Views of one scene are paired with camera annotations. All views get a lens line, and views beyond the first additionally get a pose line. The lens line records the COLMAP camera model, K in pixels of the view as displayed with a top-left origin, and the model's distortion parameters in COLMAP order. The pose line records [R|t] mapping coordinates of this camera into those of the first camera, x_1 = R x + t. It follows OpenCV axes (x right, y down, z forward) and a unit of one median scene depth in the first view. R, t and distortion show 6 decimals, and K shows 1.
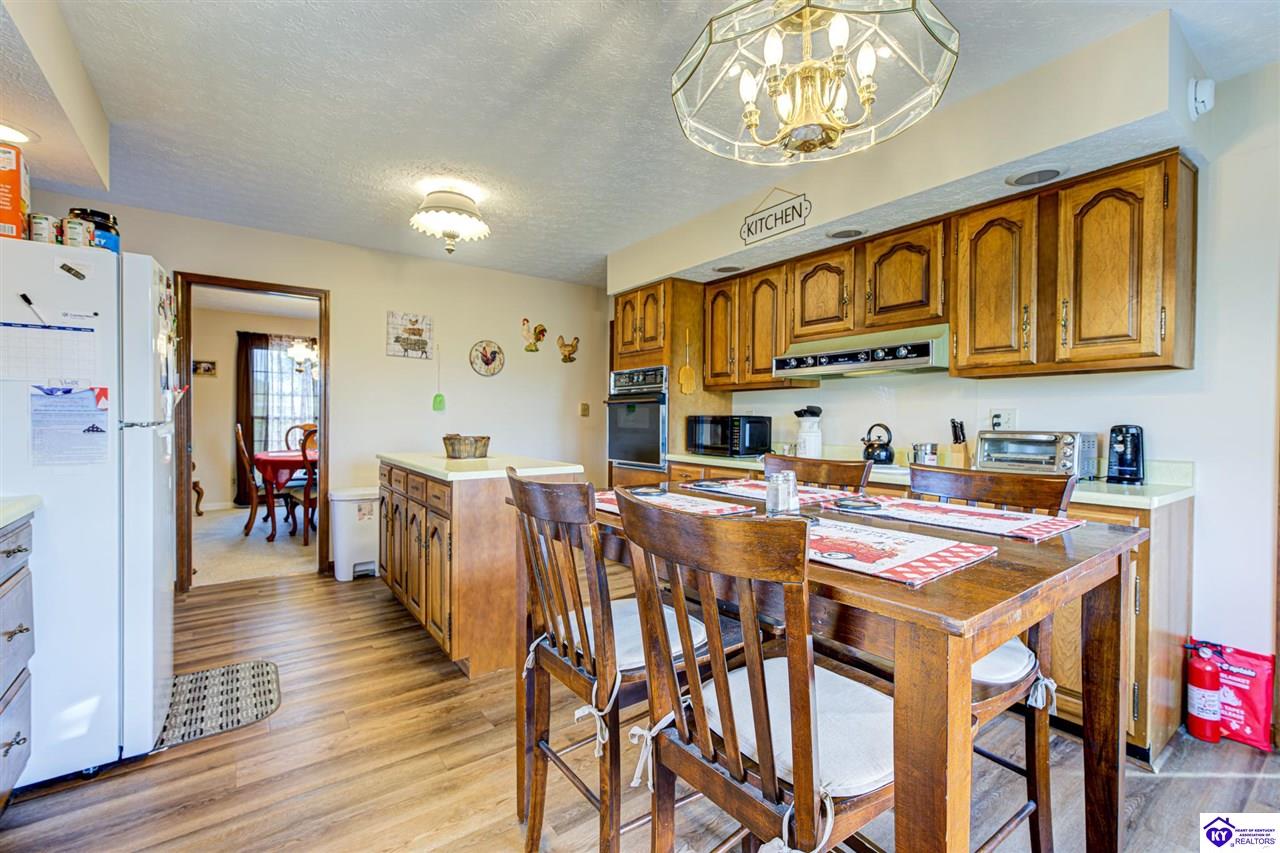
lens RADIAL K [[551.5, 0, 639.2], [0, 551.5, 425.2], [0, 0, 1]] dist [-0.002174, -0.000028]
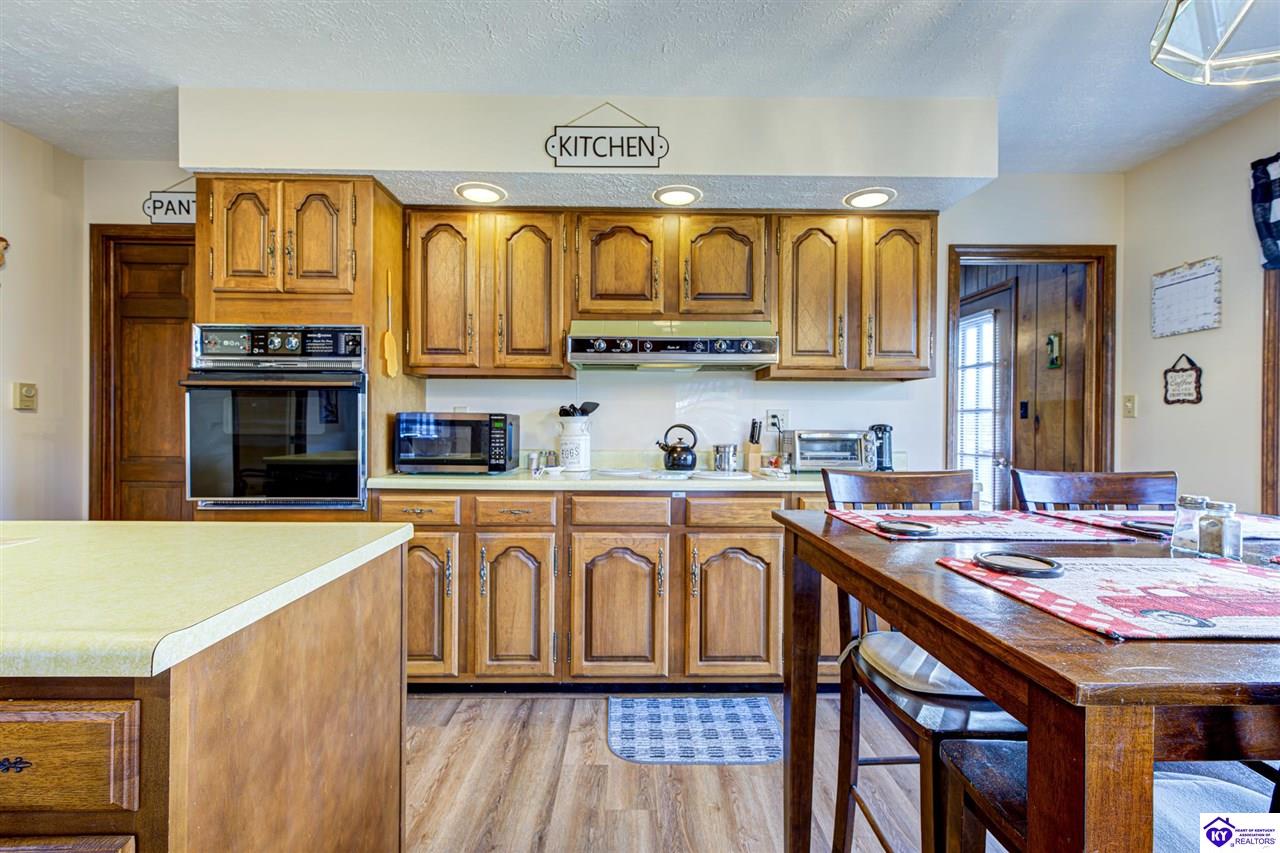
lens RADIAL K [[551.5, 0, 640.3], [0, 551.5, 426.2], [0, 0, 1]] dist [-0.002174, -0.000028]
pose [[0.575505, -0.008165, 0.817757, -0.332109], [0.006055, 0.999965, 0.005723, -0.005088], [-0.817776, 0.001658, 0.575535, 0.548743]]
